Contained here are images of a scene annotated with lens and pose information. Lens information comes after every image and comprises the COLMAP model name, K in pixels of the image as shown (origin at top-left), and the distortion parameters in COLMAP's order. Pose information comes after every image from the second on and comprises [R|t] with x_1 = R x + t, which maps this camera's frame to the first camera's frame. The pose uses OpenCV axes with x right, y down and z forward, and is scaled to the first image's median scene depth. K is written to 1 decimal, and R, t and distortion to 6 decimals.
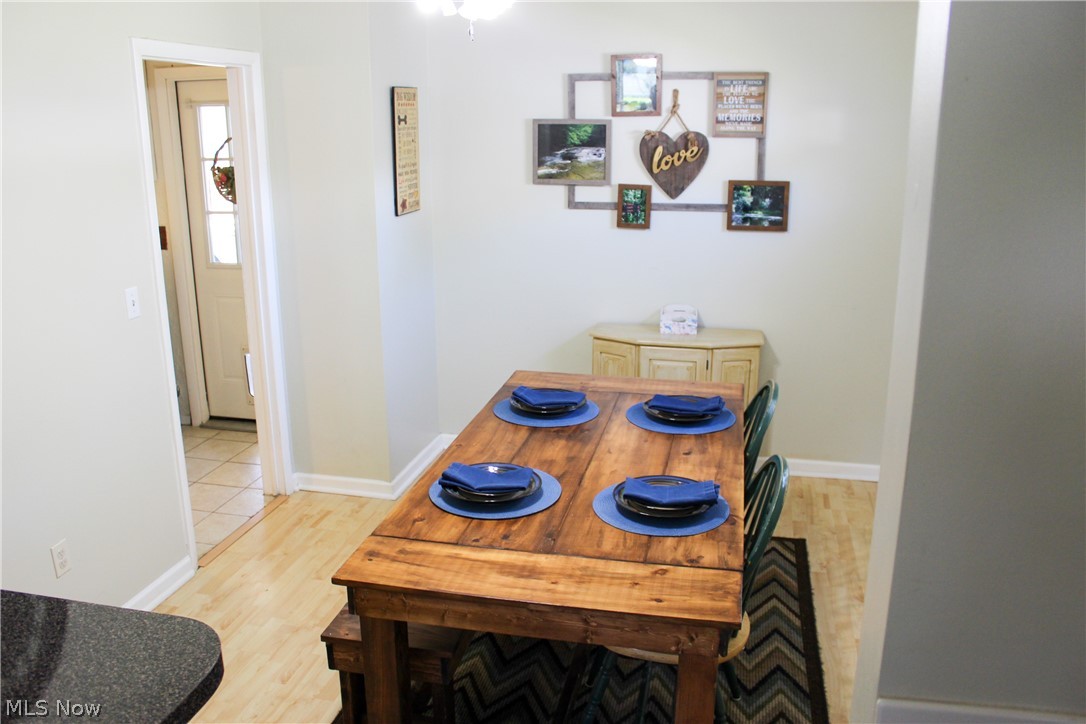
lens RADIAL K [[905.4, 0, 559.8], [0, 905.4, 362.8], [0, 0, 1]] dist [-0.138778, 0.117962]
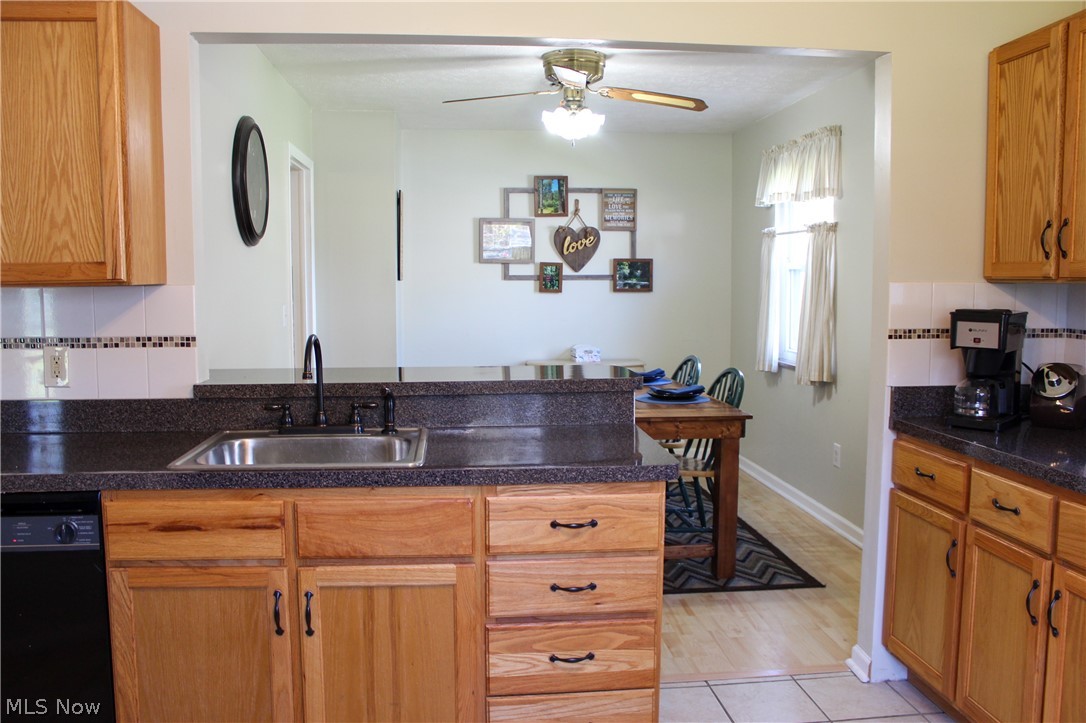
lens RADIAL K [[905.4, 0, 541.5], [0, 905.4, 368.4], [0, 0, 1]] dist [-0.138778, 0.117962]
pose [[0.955985, -0.028093, 0.292066, -0.375144], [0.075240, 0.985594, -0.151473, 0.198524], [-0.283603, 0.166781, 0.944327, -0.367368]]
